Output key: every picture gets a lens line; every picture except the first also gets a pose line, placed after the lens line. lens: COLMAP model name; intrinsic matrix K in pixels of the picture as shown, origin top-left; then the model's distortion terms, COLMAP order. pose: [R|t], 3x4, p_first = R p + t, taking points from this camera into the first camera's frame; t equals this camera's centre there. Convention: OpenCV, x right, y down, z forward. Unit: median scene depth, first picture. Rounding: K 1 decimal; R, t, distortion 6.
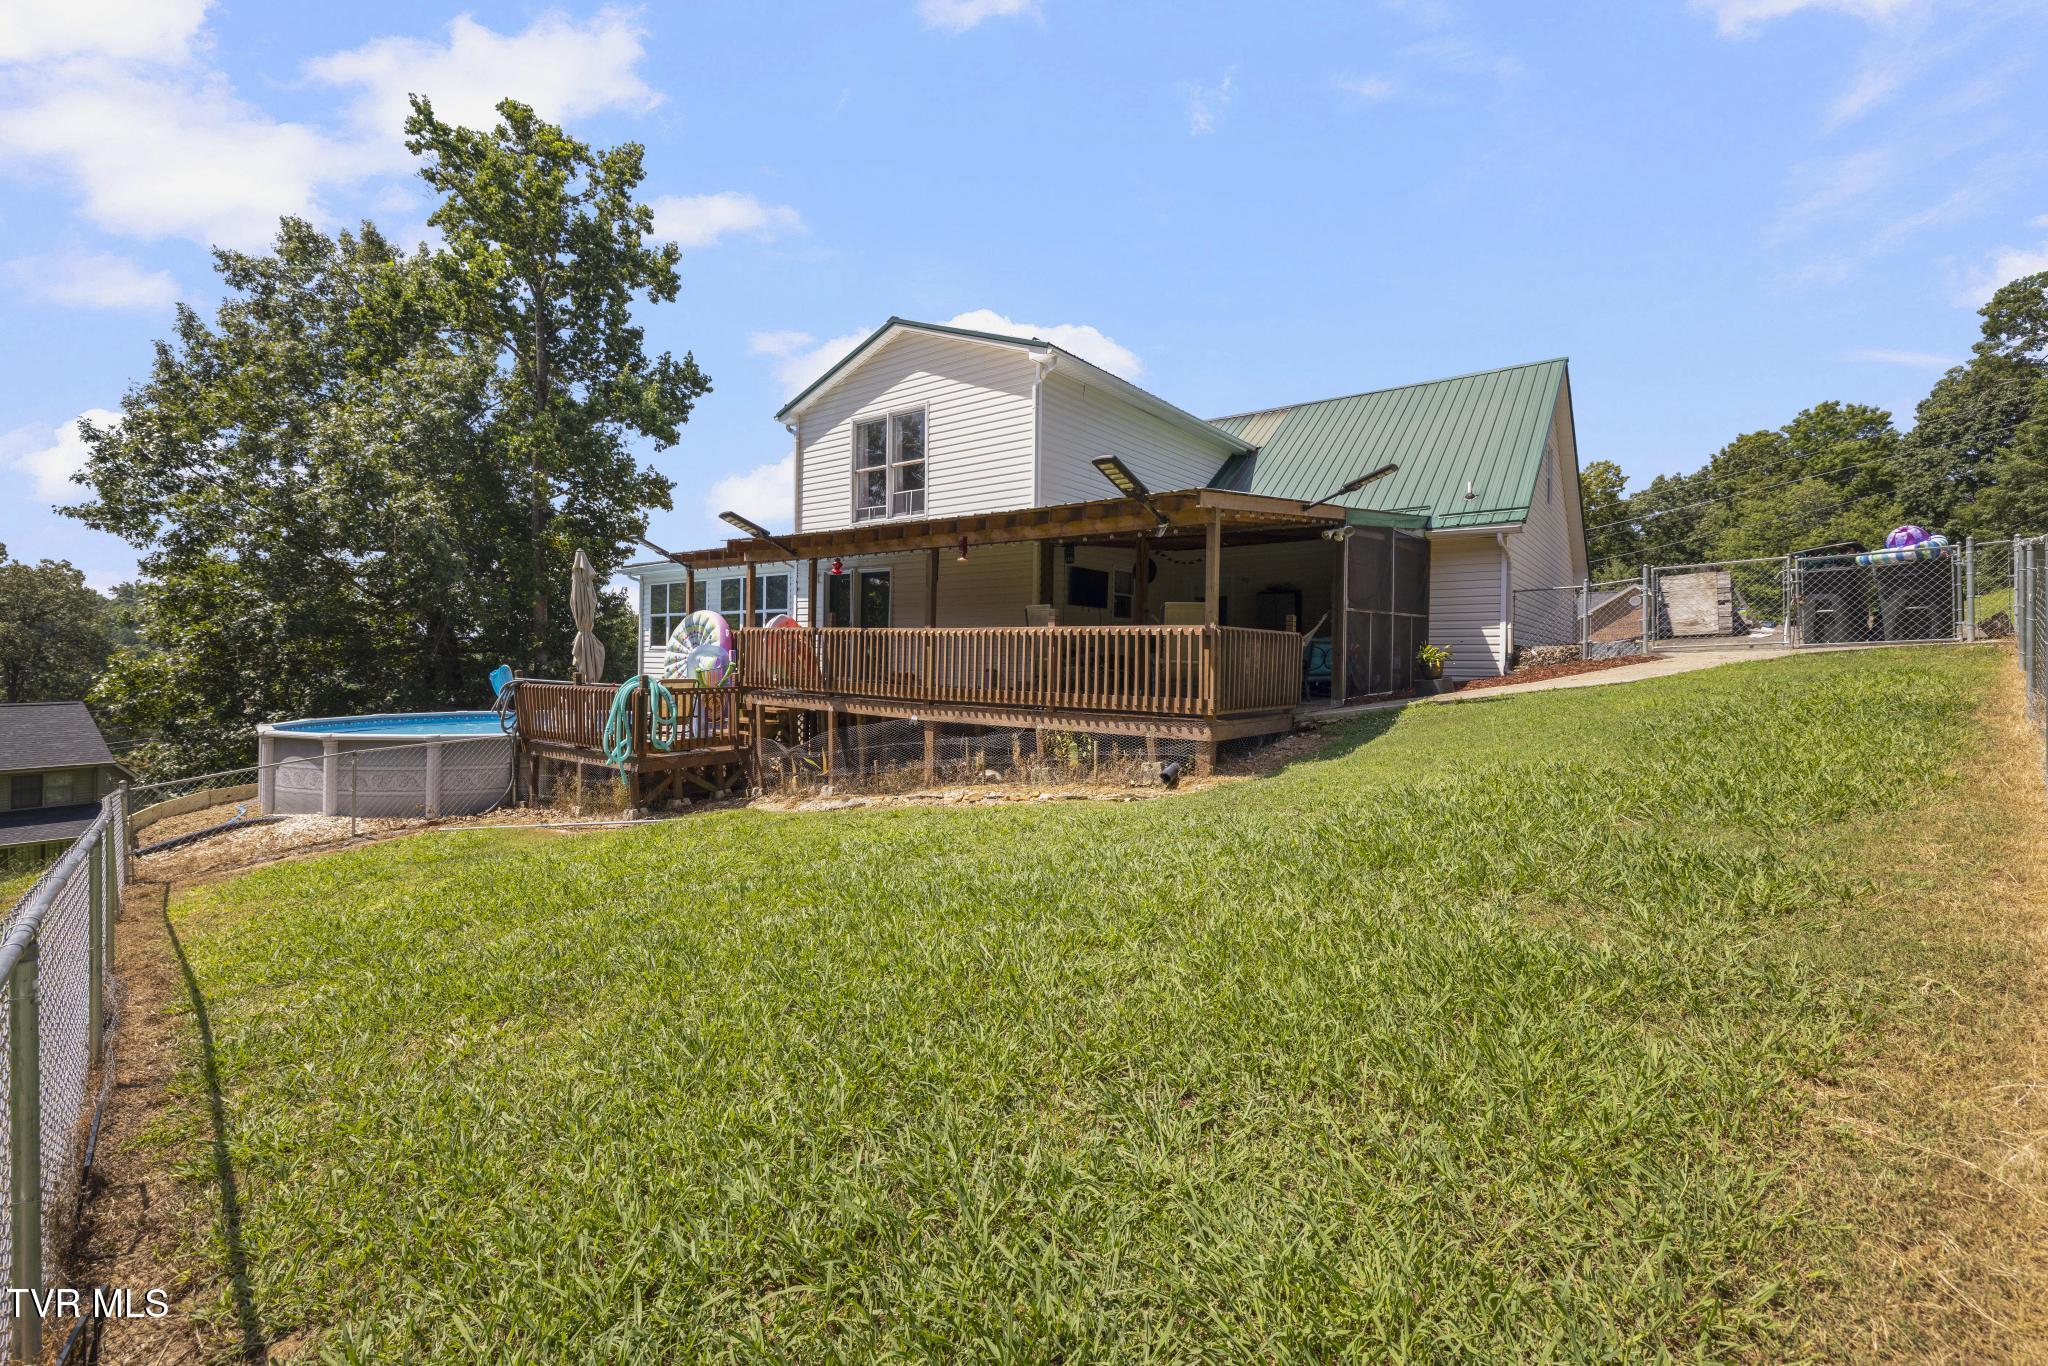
lens RADIAL K [[869.3, 0, 1023.6], [0, 869.3, 656.4], [0, 0, 1]] dist [-0.001927, 0.000420]
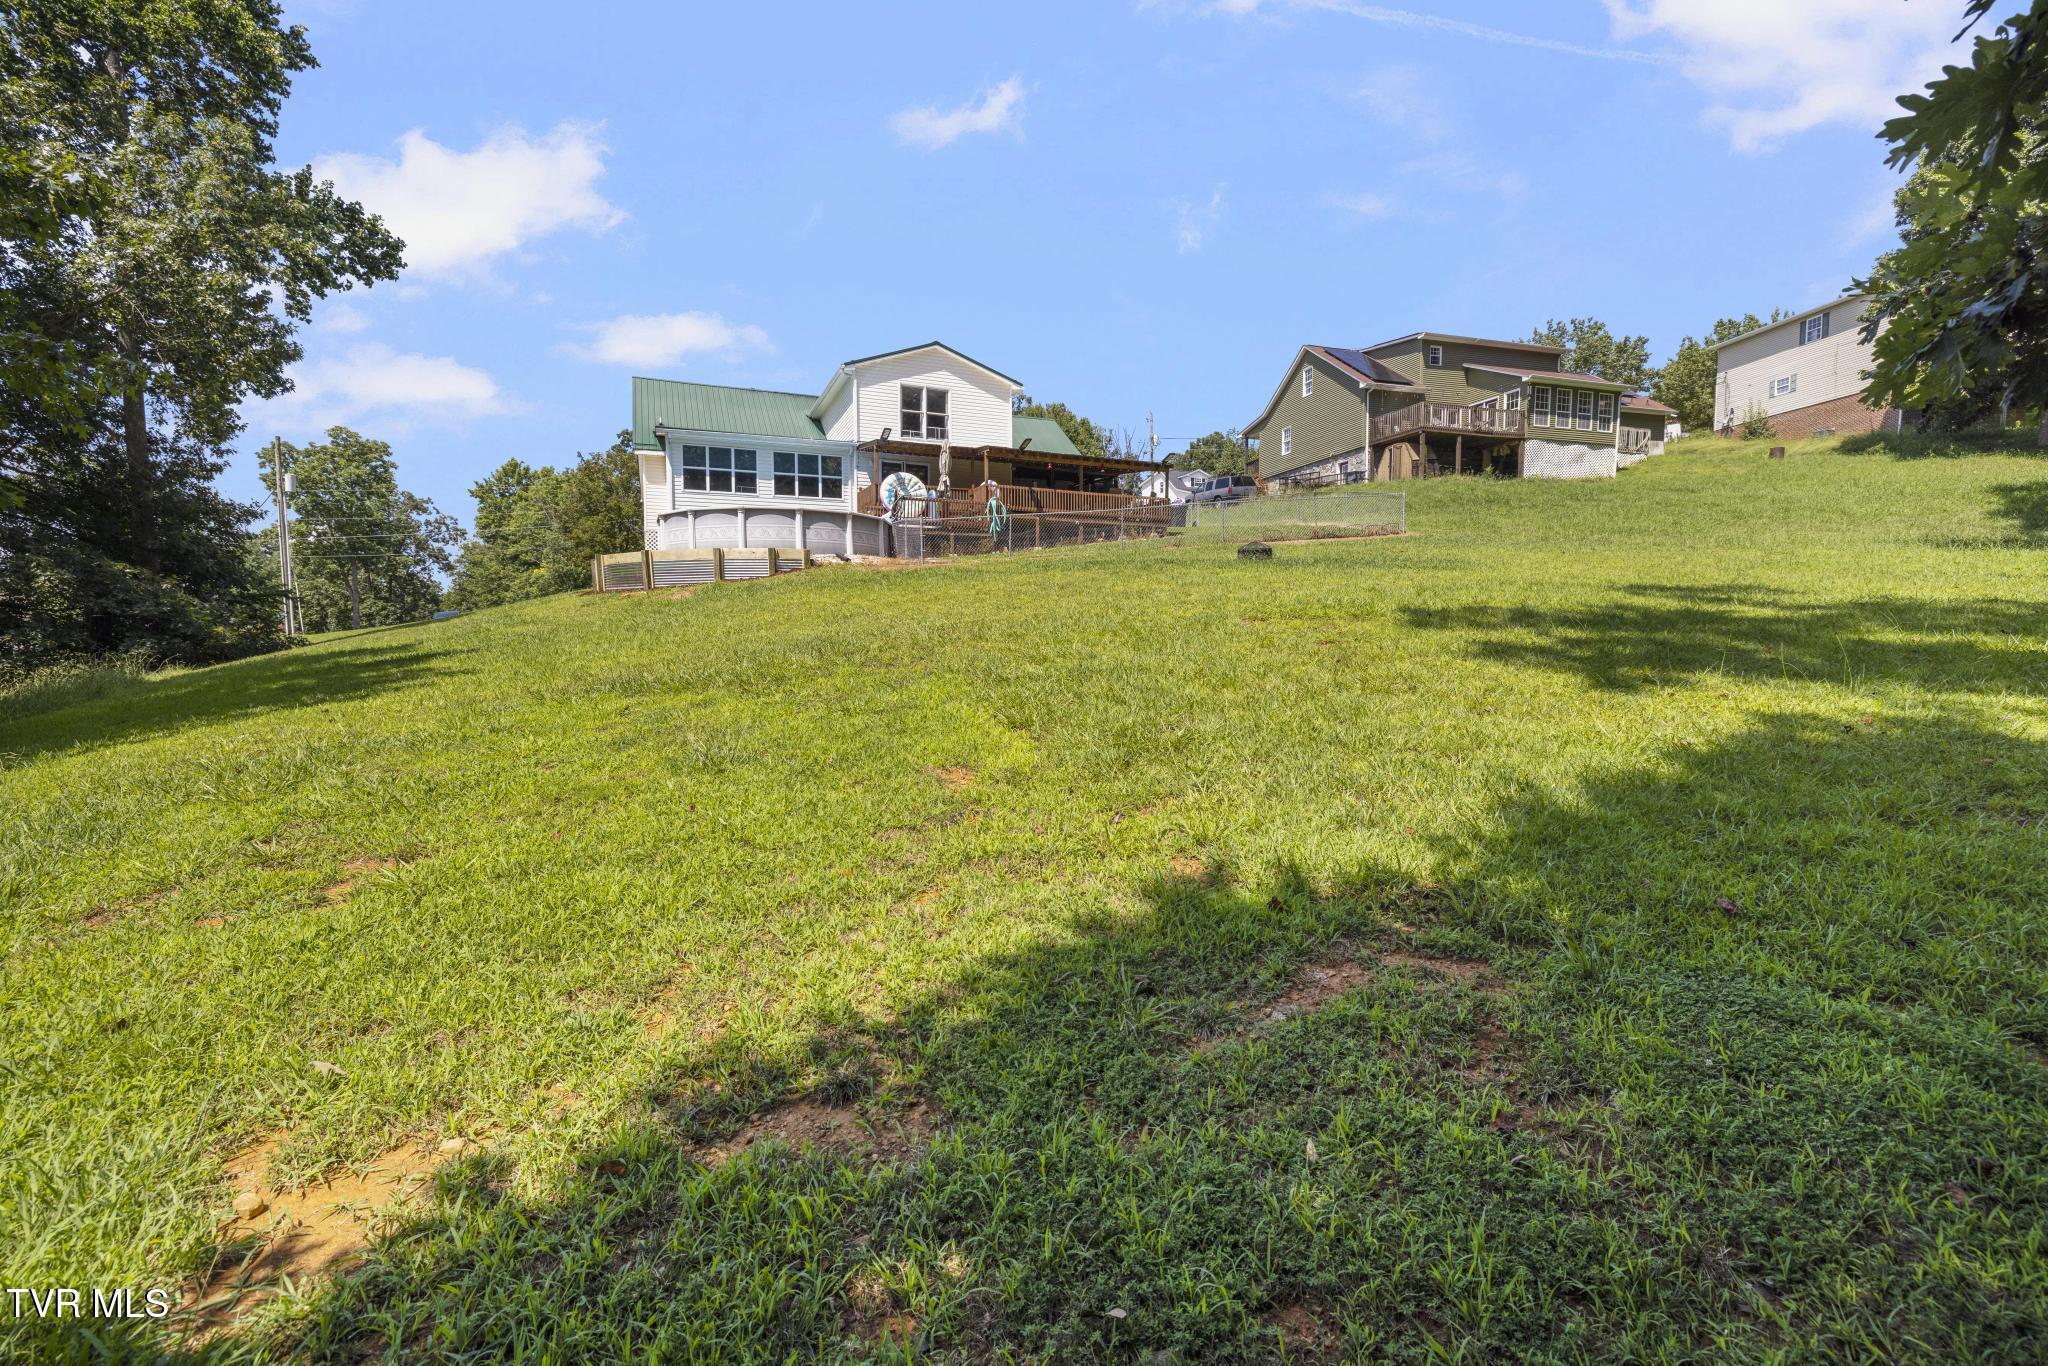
lens RADIAL K [[854.1, 0, 1030.9], [0, 854.1, 684.9], [0, 0, 1]] dist [-0.001617, 0.000671]
pose [[0.488340, -0.071967, 0.869681, -1.377014], [0.007128, 0.996889, 0.078492, 0.195916], [-0.872624, -0.032132, 0.487334, -0.152250]]
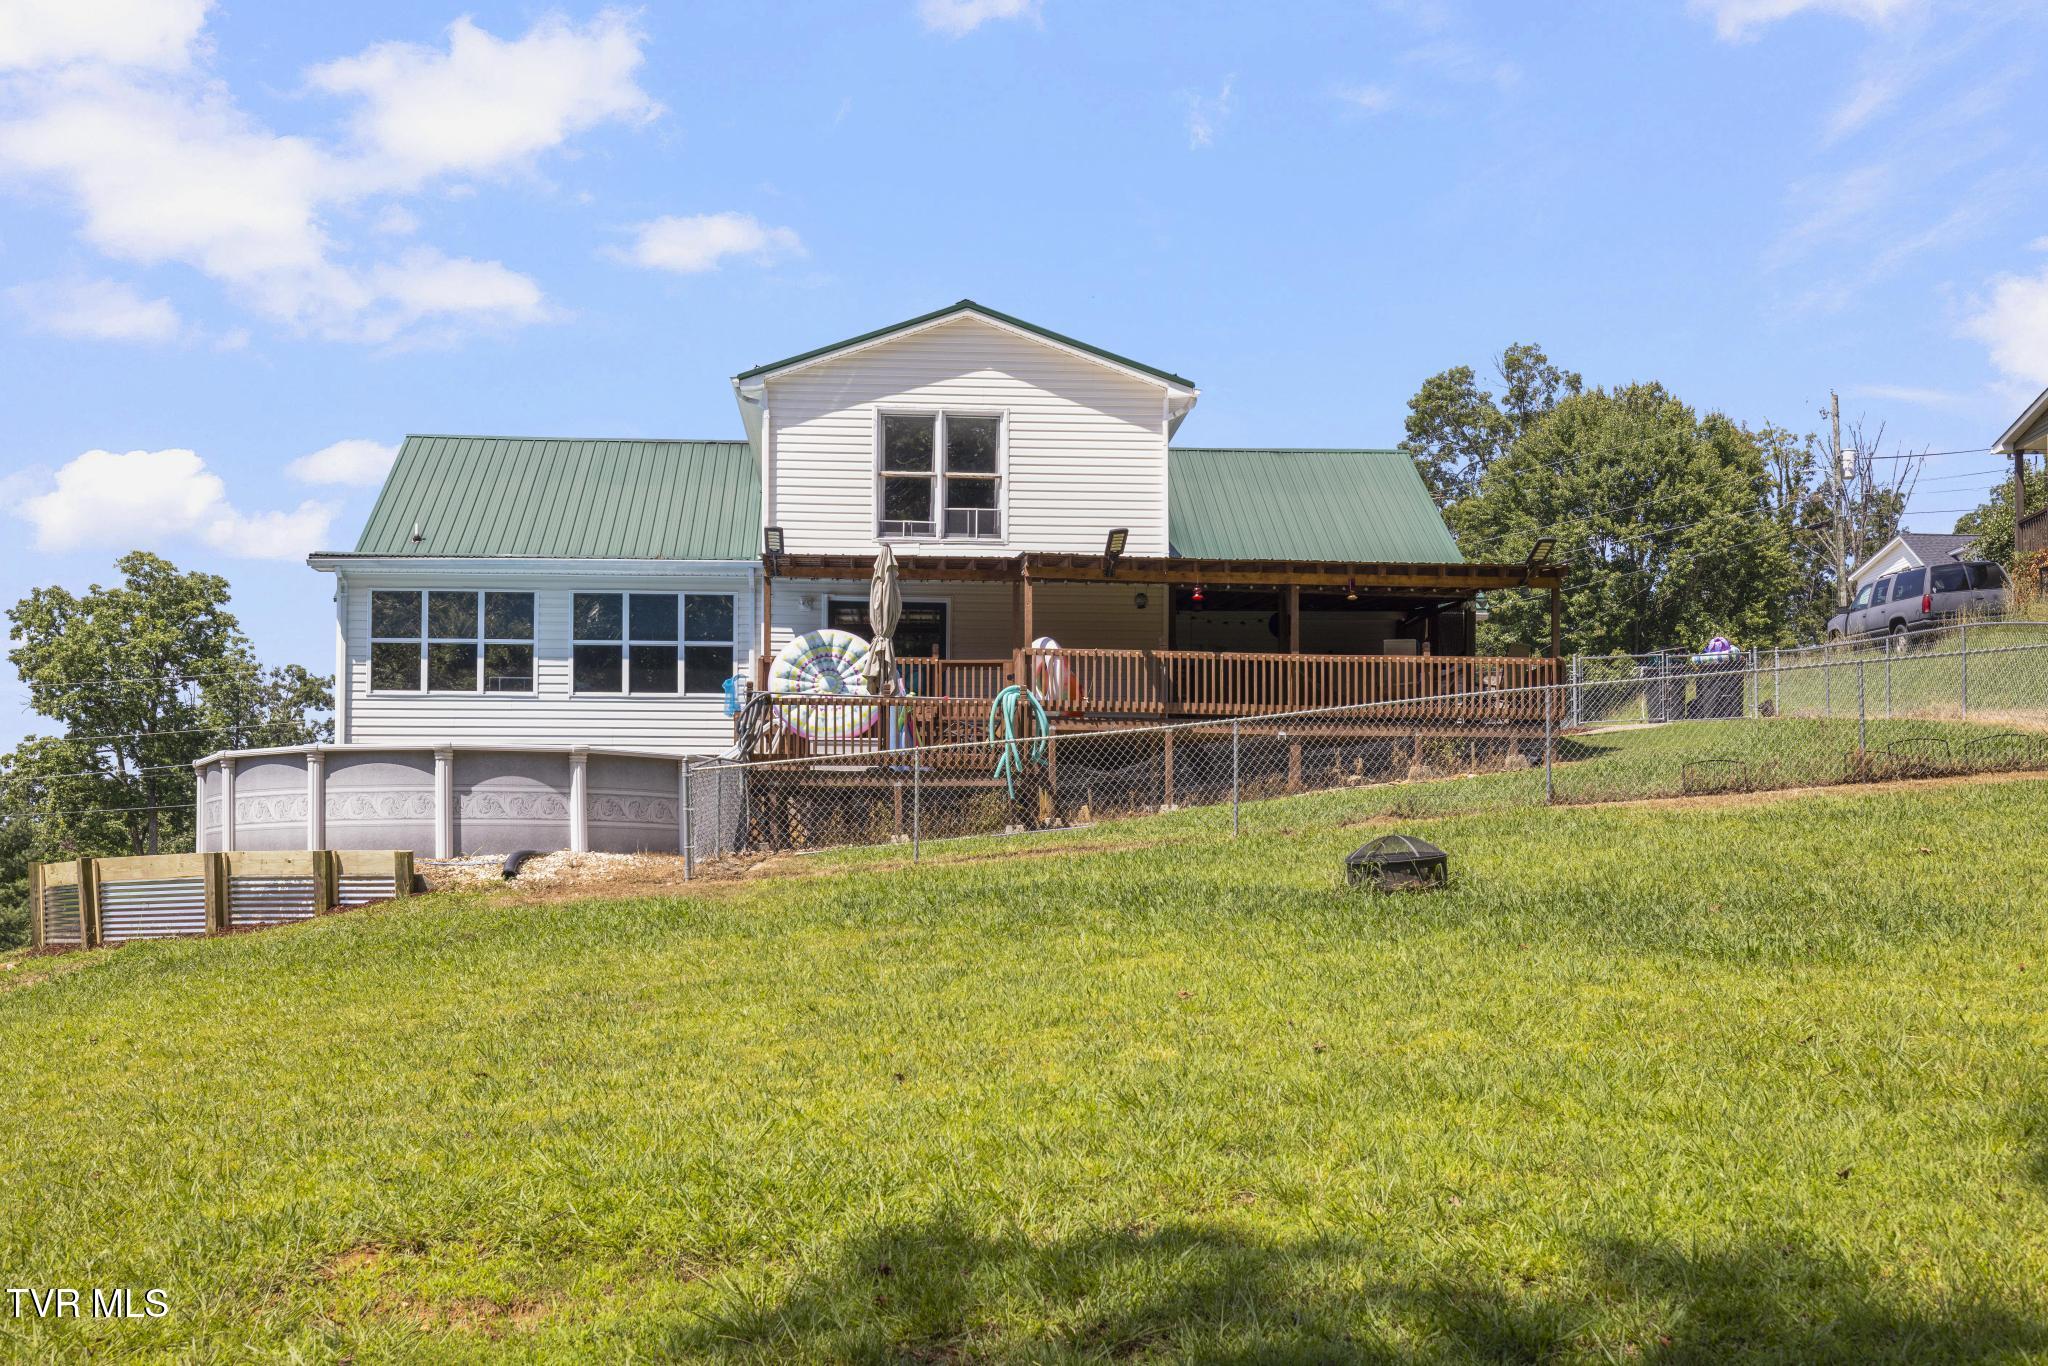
lens RADIAL K [[2023.0, 0, 1029.4], [0, 2023.0, 884.2], [0, 0, 1]] dist [-0.003376, -0.010147]
pose [[0.745408, -0.001122, 0.666607, -1.038888], [0.009283, 0.999919, -0.008697, 0.139918], [-0.666544, 0.012670, 0.745358, -0.357075]]
